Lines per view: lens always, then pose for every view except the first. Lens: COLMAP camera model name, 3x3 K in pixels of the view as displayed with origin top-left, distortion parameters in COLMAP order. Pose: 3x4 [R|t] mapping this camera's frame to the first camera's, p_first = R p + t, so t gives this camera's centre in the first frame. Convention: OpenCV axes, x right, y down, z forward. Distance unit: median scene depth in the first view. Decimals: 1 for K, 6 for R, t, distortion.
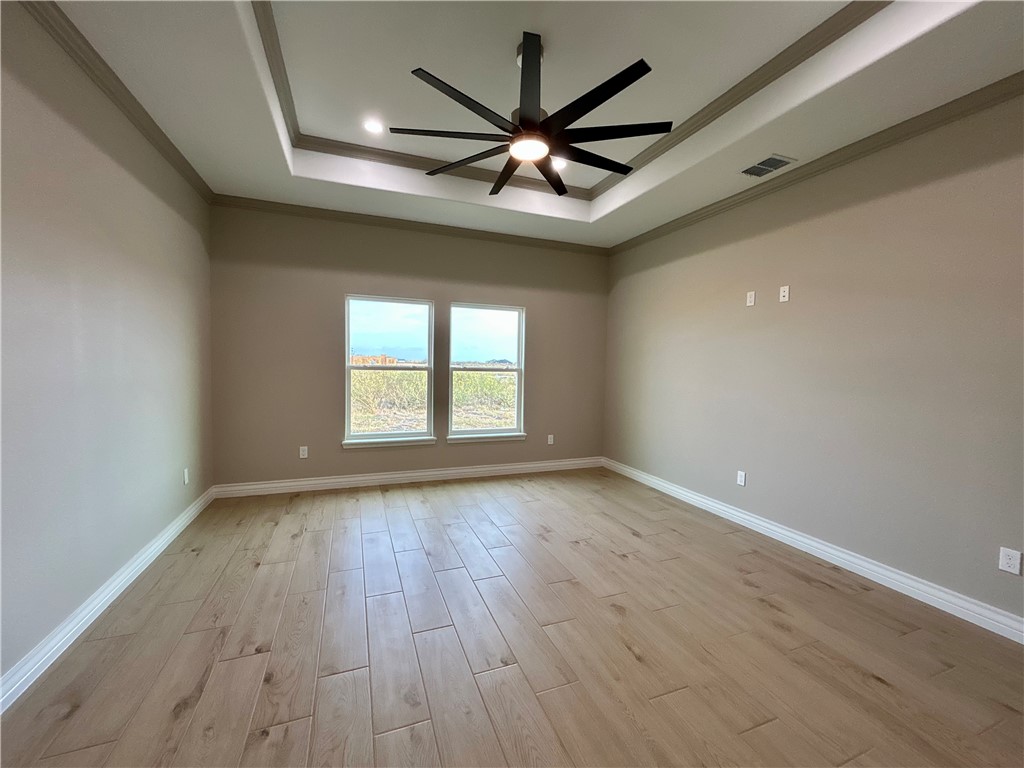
lens RADIAL K [[413.9, 0, 510.7], [0, 413.9, 383.3], [0, 0, 1]] dist [-0.002168, 0.000519]
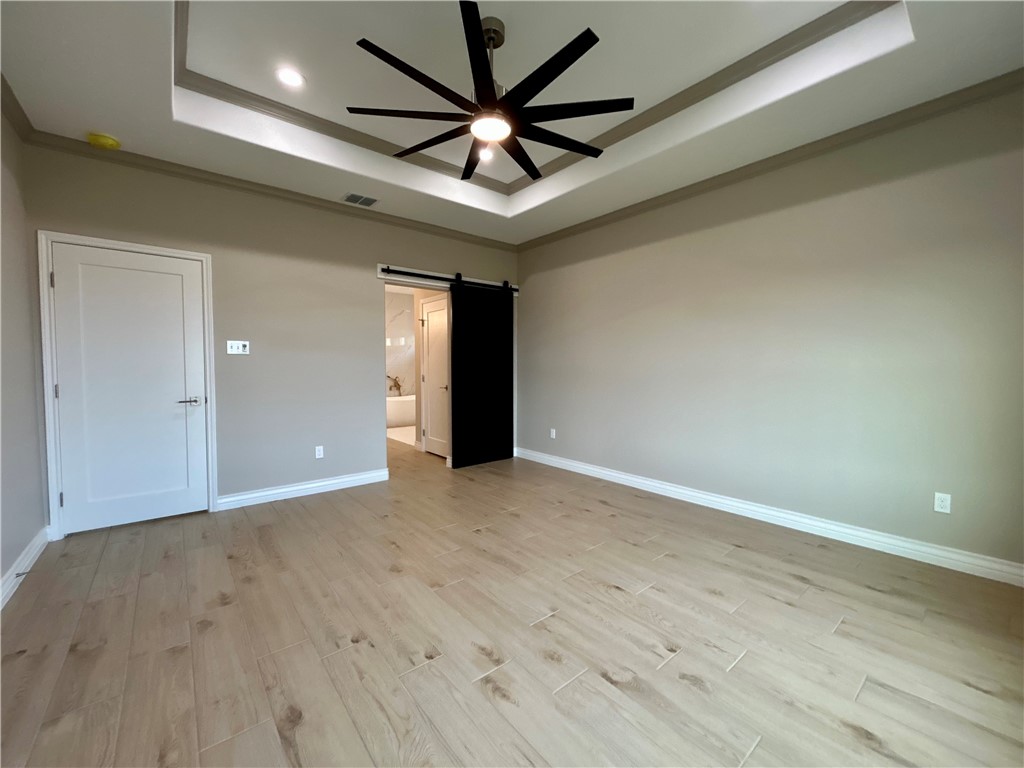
lens RADIAL K [[413.9, 0, 510.7], [0, 413.9, 383.3], [0, 0, 1]] dist [-0.002168, 0.000519]
pose [[-0.948257, -0.005344, -0.317459, 0.270892], [-0.032755, 0.996170, 0.081069, -0.040511], [0.315810, 0.087272, -0.944800, 1.755383]]
